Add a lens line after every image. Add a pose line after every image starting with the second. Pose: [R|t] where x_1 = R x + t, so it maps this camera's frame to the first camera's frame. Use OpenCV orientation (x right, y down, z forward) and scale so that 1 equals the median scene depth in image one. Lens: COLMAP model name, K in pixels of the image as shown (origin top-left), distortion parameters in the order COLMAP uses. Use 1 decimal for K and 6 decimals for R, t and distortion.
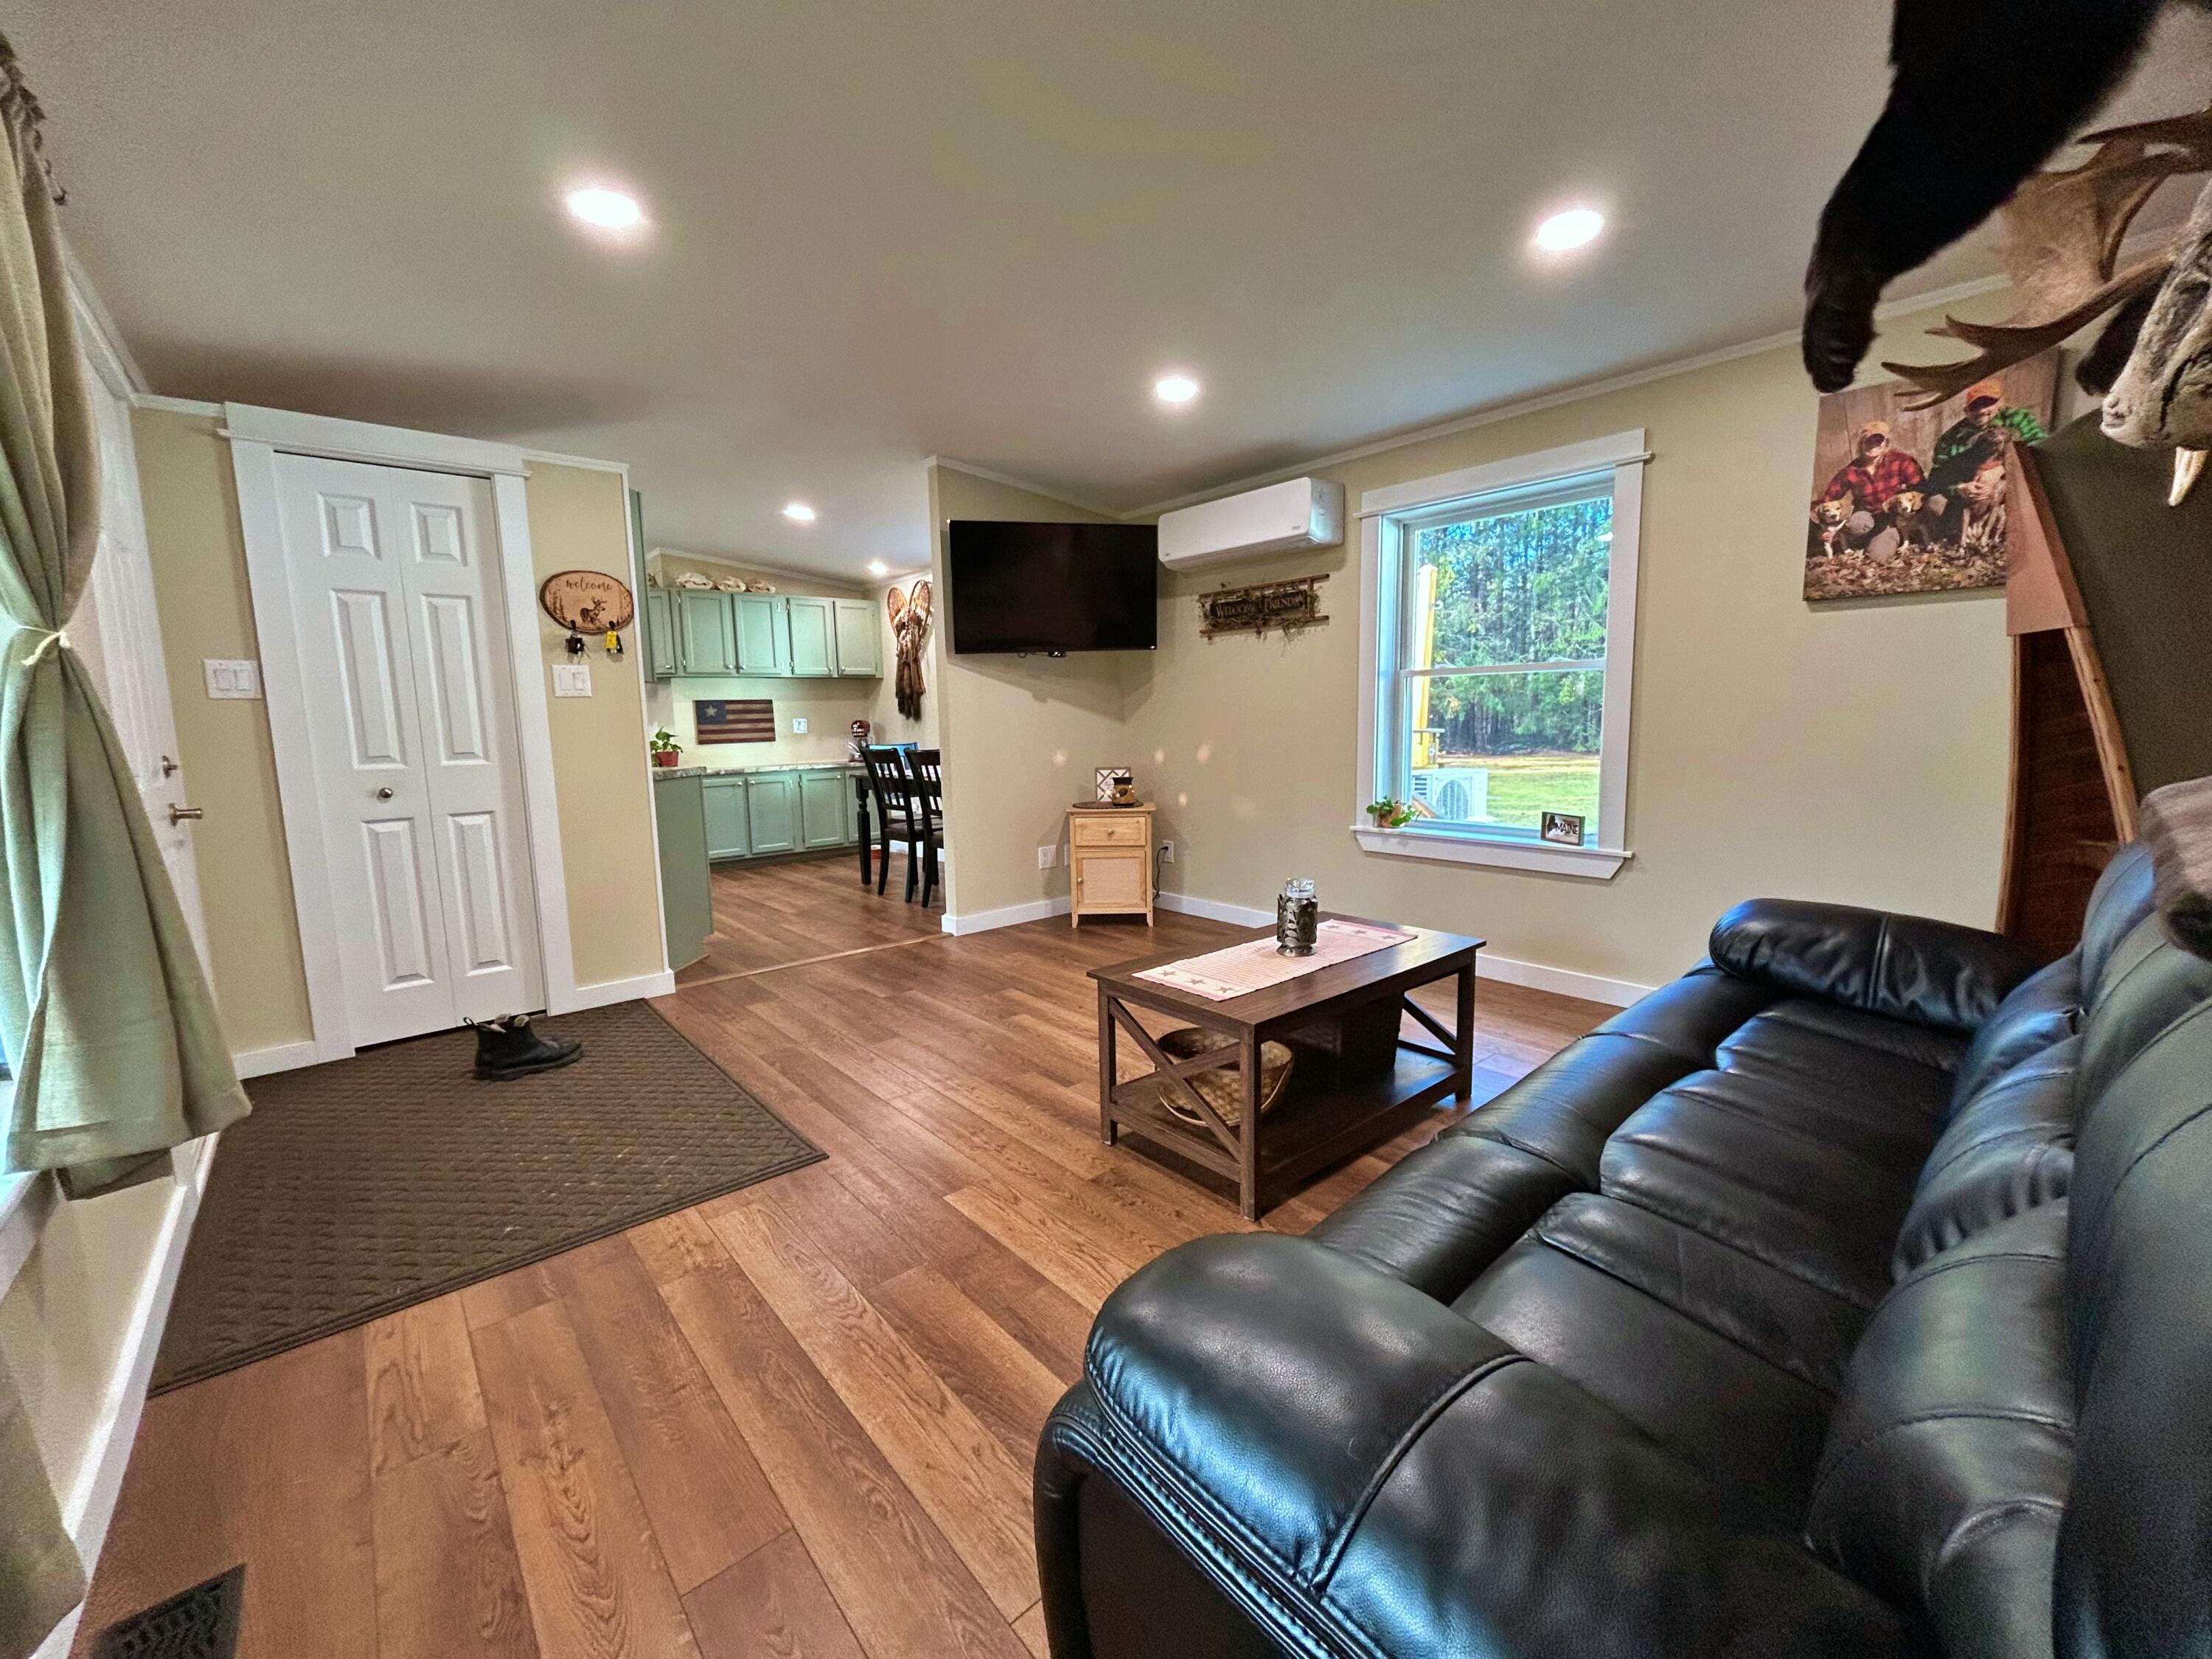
lens RADIAL K [[895.8, 0, 1108.5], [0, 895.8, 827.4], [0, 0, 1]] dist [0.000758, 0.000408]
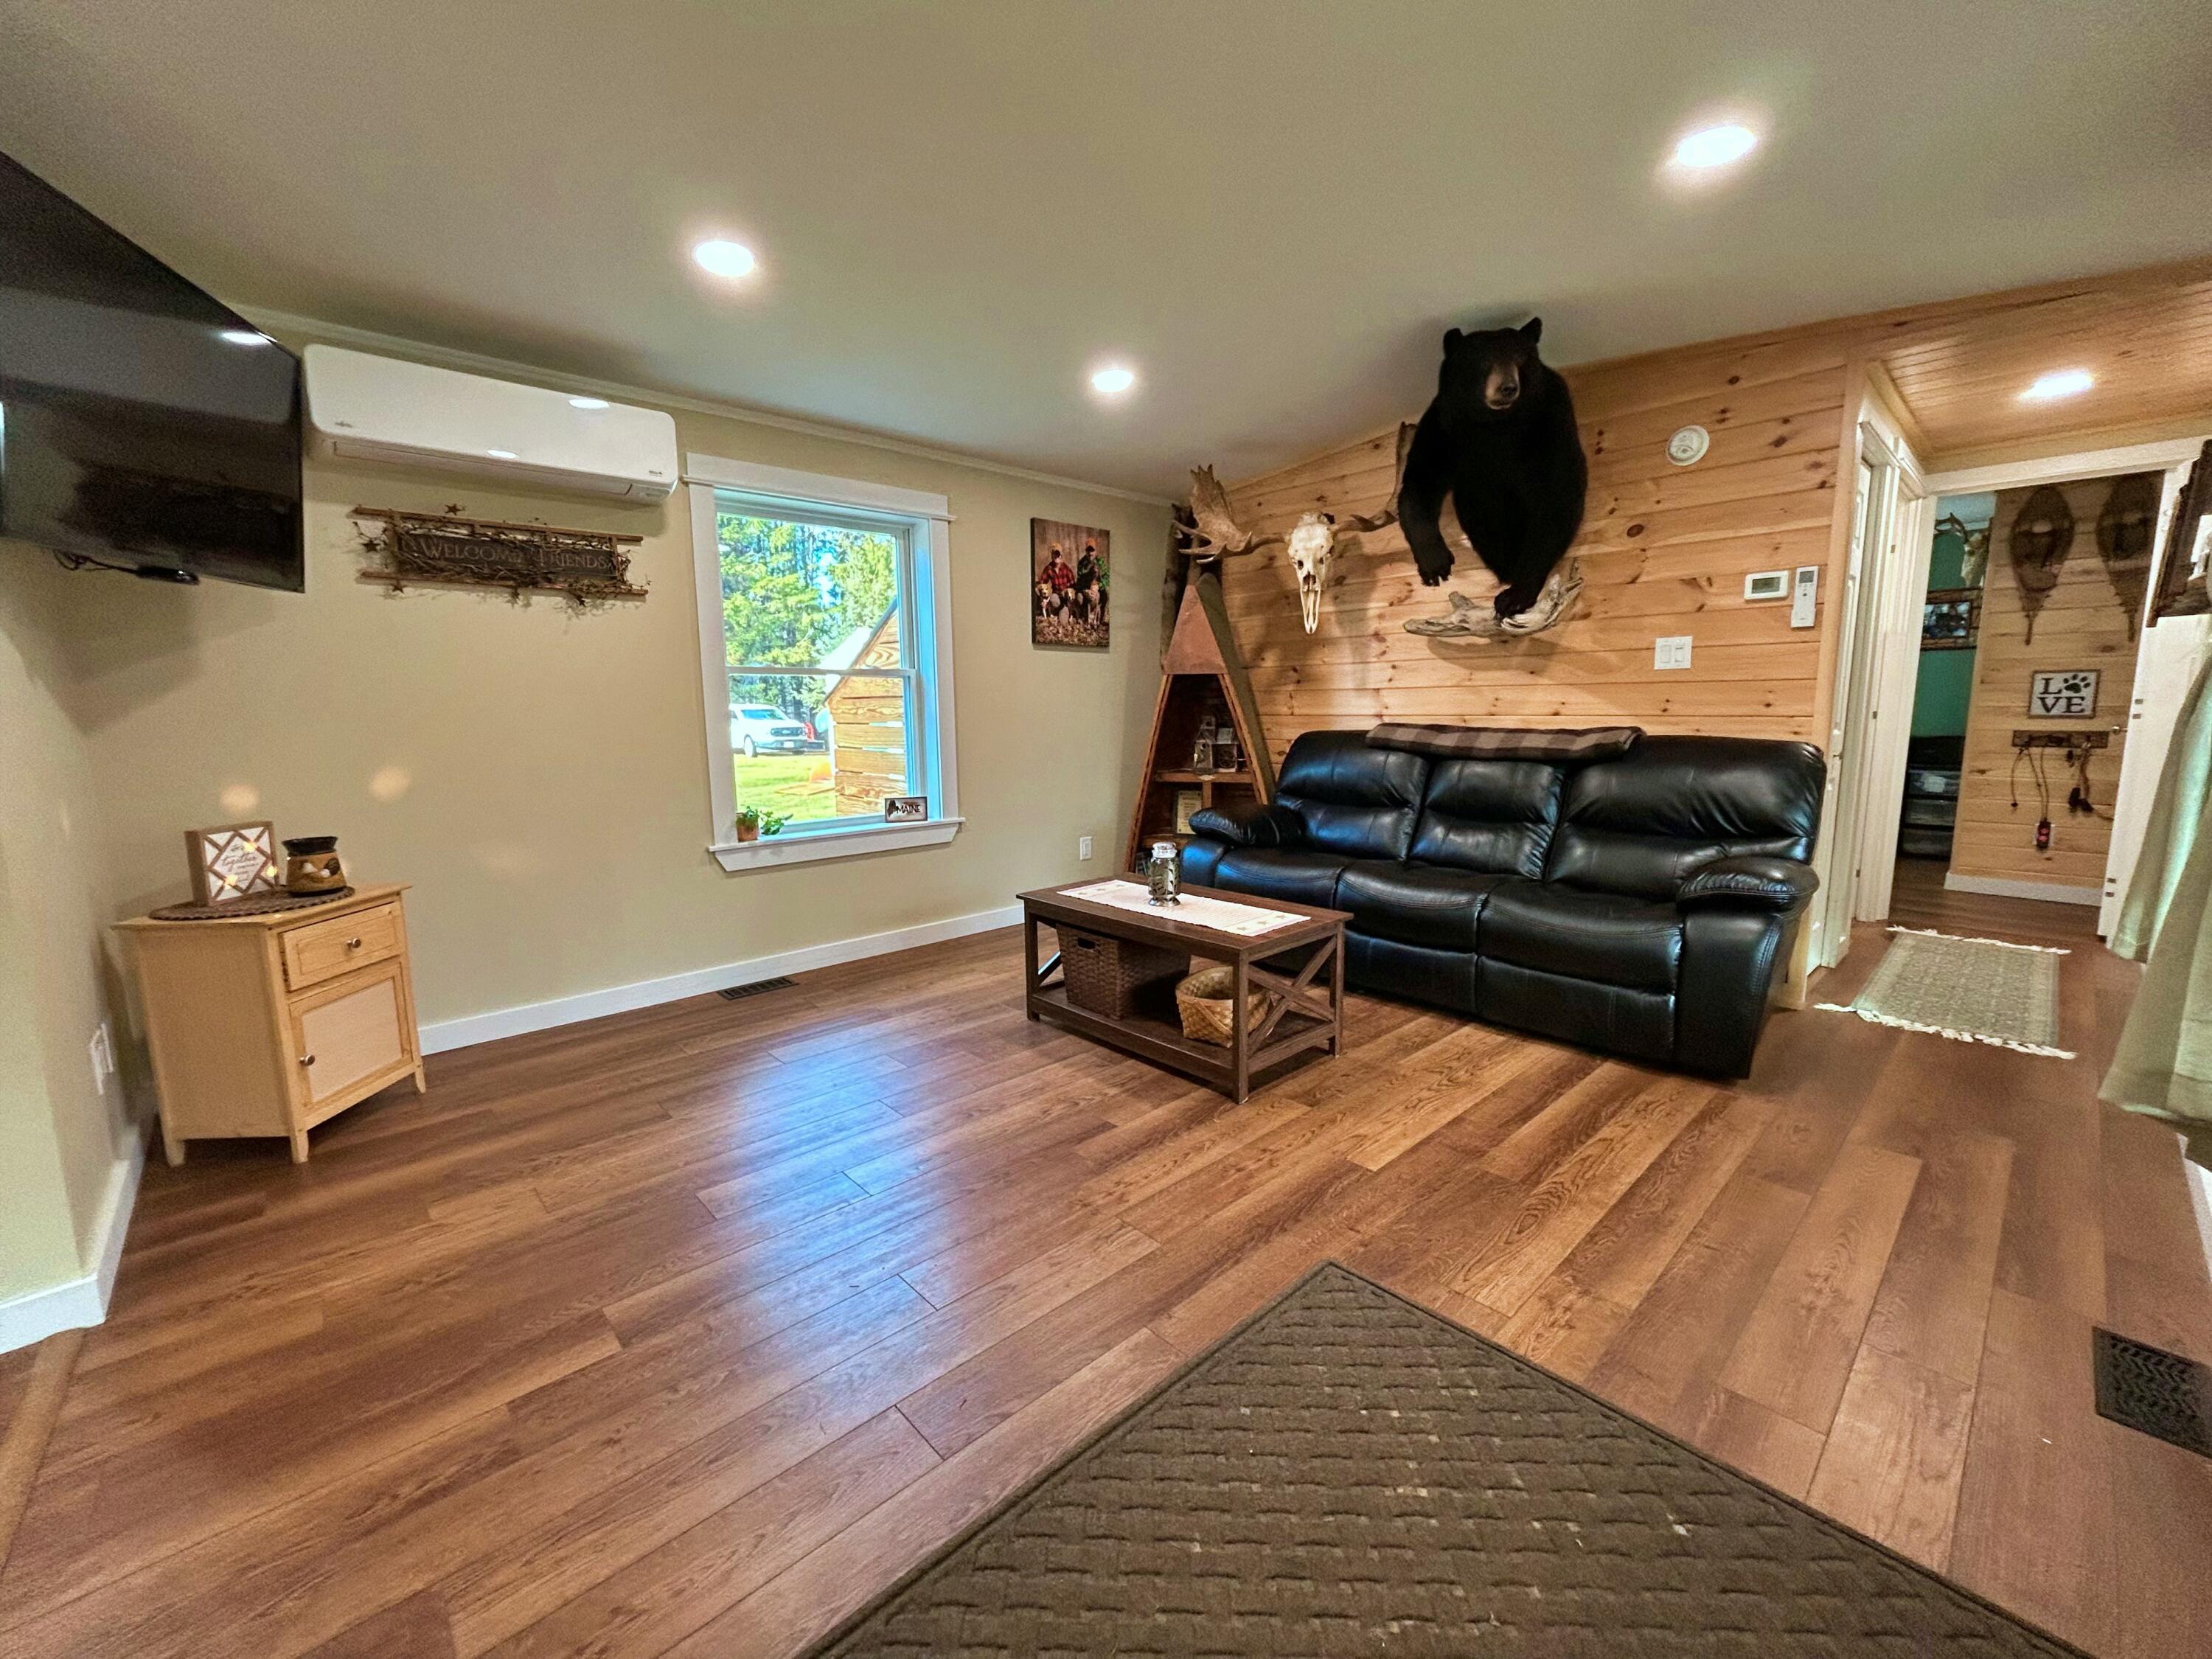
lens RADIAL K [[895.8, 0, 1104.4], [0, 895.8, 827.4], [0, 0, 1]] dist [0.000758, 0.000408]
pose [[-0.037180, -0.120475, 0.992020, -0.885883], [0.135688, 0.982904, 0.124453, -0.112872], [-0.990054, 0.139233, -0.020197, 0.982136]]
